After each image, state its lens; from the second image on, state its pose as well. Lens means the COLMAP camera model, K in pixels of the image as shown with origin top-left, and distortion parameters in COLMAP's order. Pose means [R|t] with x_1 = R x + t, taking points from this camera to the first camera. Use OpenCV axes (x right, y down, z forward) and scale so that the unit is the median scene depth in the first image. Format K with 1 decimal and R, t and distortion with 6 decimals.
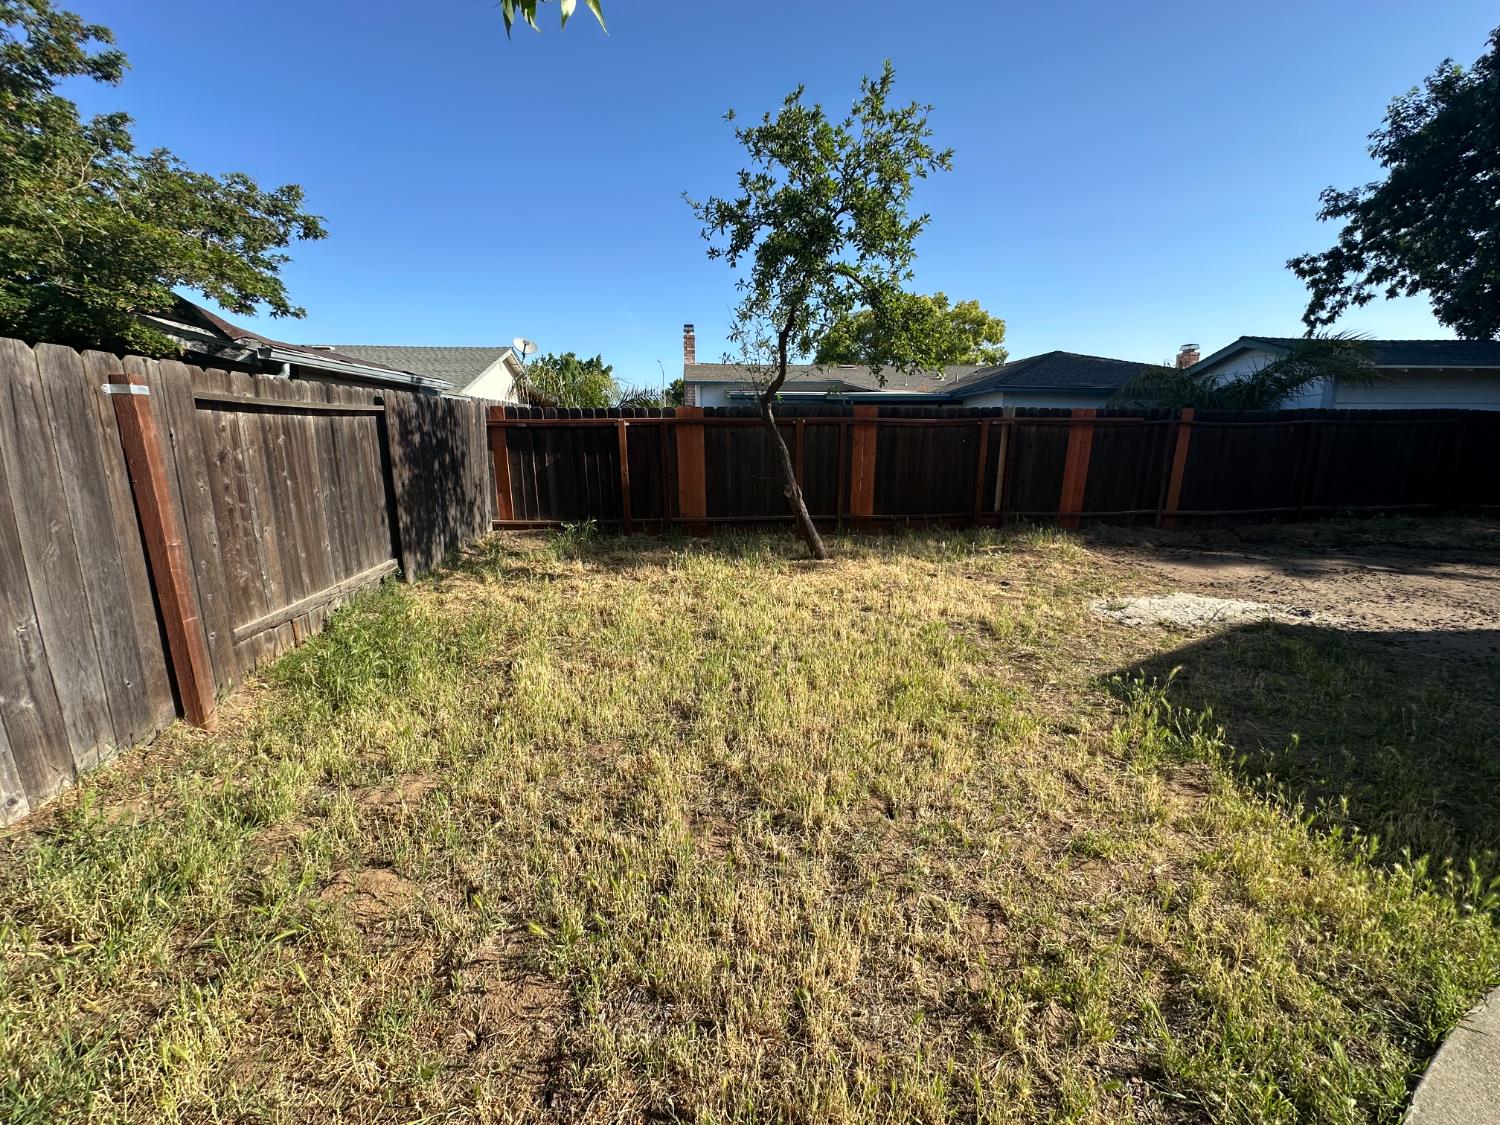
lens RADIAL K [[597.6, 0, 756.0], [0, 597.6, 559.7], [0, 0, 1]] dist [-0.015271, 0.000269]
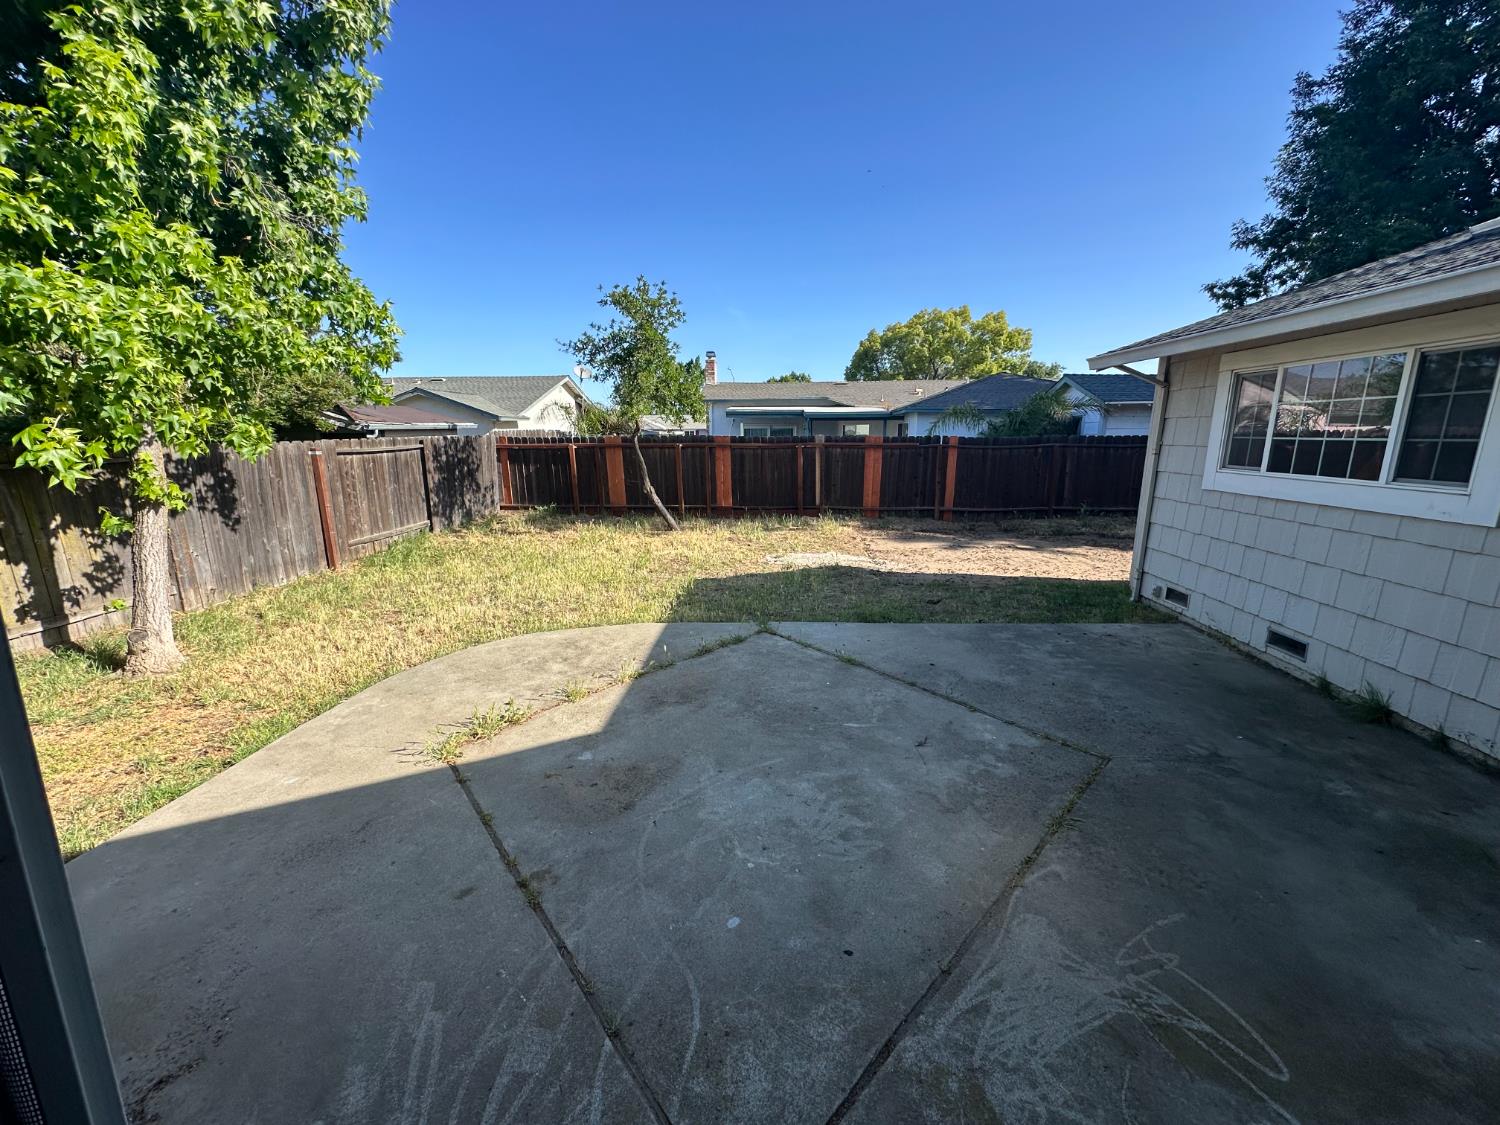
lens RADIAL K [[597.6, 0, 742.5], [0, 597.6, 561.9], [0, 0, 1]] dist [-0.015271, 0.000269]
pose [[0.980497, 0.039113, -0.192601, 0.820704], [-0.036874, 0.999204, 0.015202, 0.068837], [0.193042, -0.007803, 0.981159, -0.762254]]
